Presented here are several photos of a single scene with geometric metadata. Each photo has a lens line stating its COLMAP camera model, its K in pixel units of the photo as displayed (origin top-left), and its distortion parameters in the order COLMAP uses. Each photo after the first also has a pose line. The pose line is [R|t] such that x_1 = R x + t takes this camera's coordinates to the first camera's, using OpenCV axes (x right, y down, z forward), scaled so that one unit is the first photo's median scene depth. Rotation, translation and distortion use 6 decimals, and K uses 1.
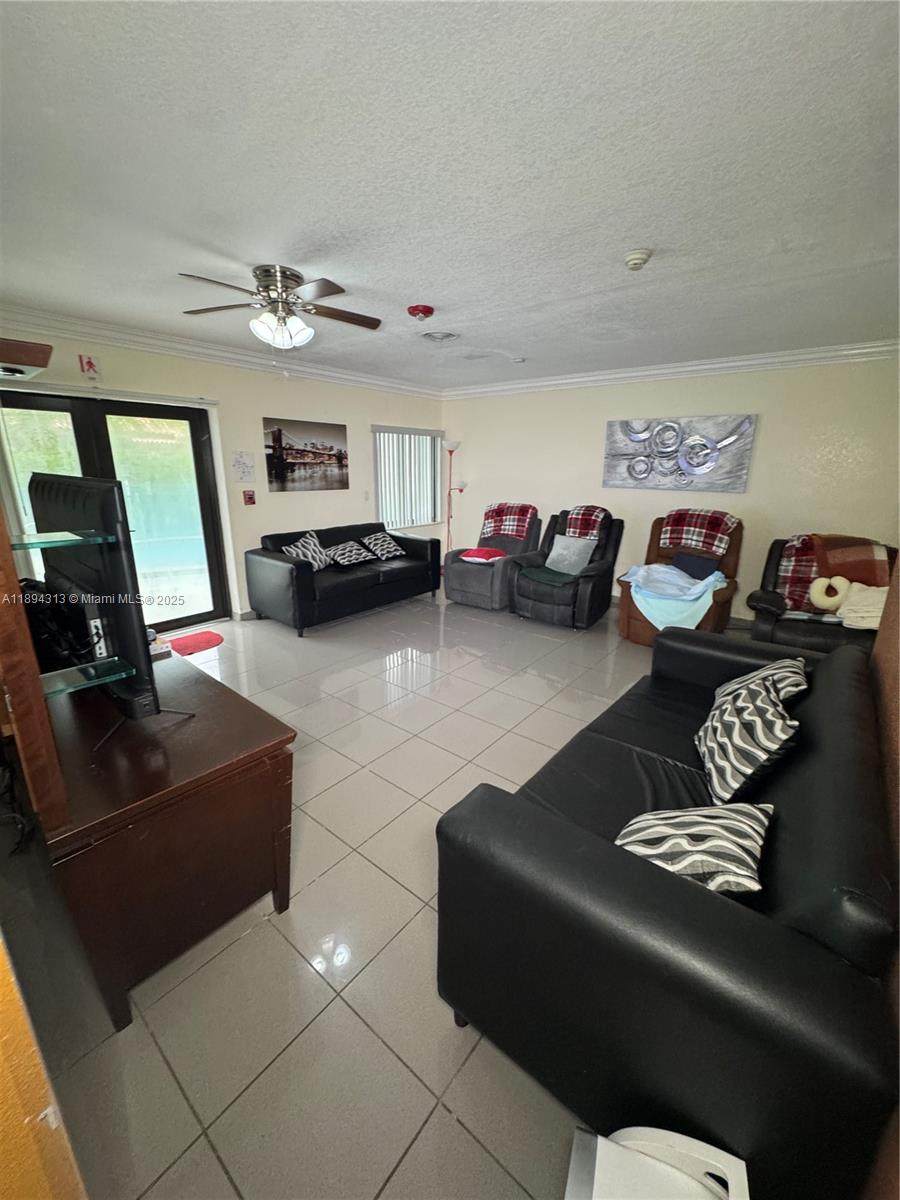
lens RADIAL K [[479.9, 0, 452.5], [0, 479.9, 601.0], [0, 0, 1]] dist [-0.000942, 0.000007]
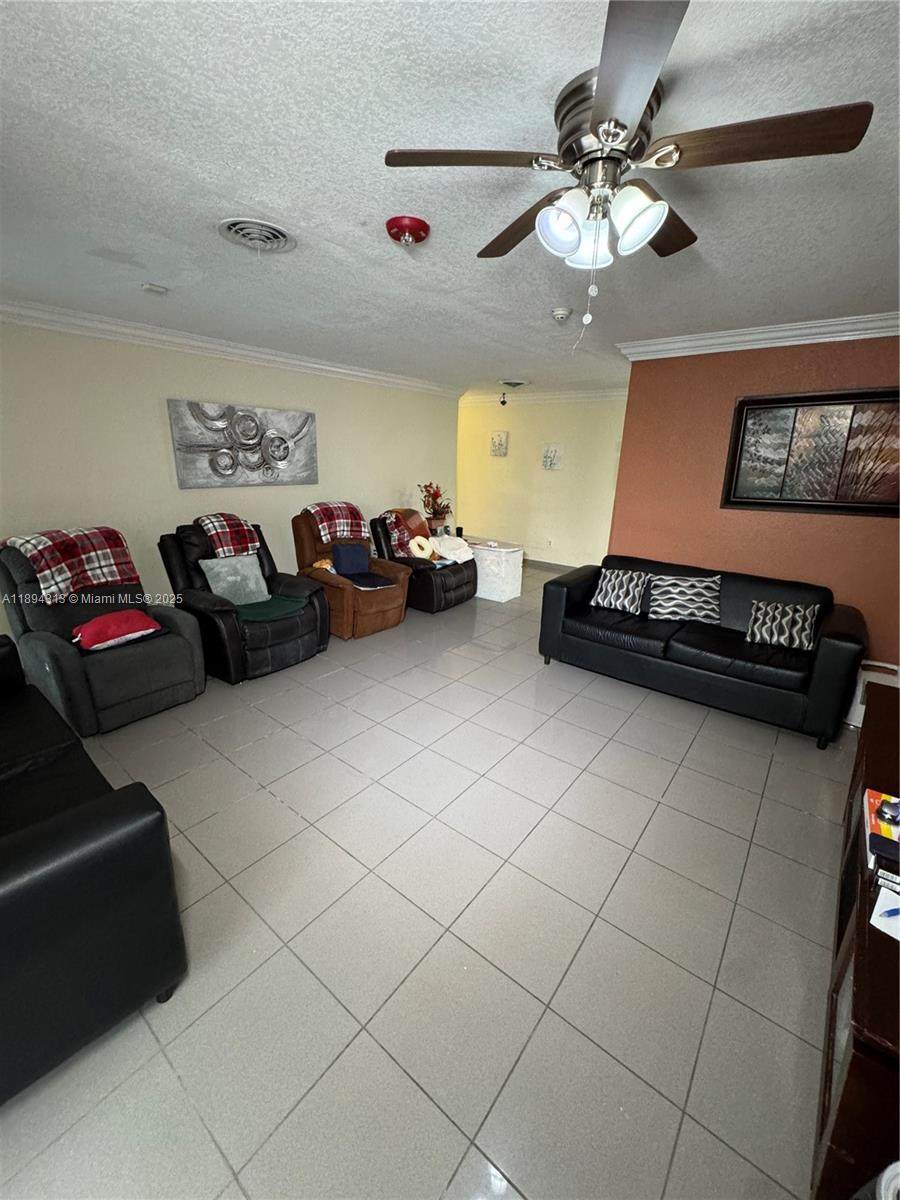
lens RADIAL K [[479.9, 0, 452.8], [0, 479.9, 596.3], [0, 0, 1]] dist [-0.000942, 0.000007]
pose [[-0.012844, -0.292080, 0.956308, -0.494891], [0.251046, 0.924811, 0.285832, -0.206246], [-0.967890, 0.243749, 0.061447, 0.637602]]
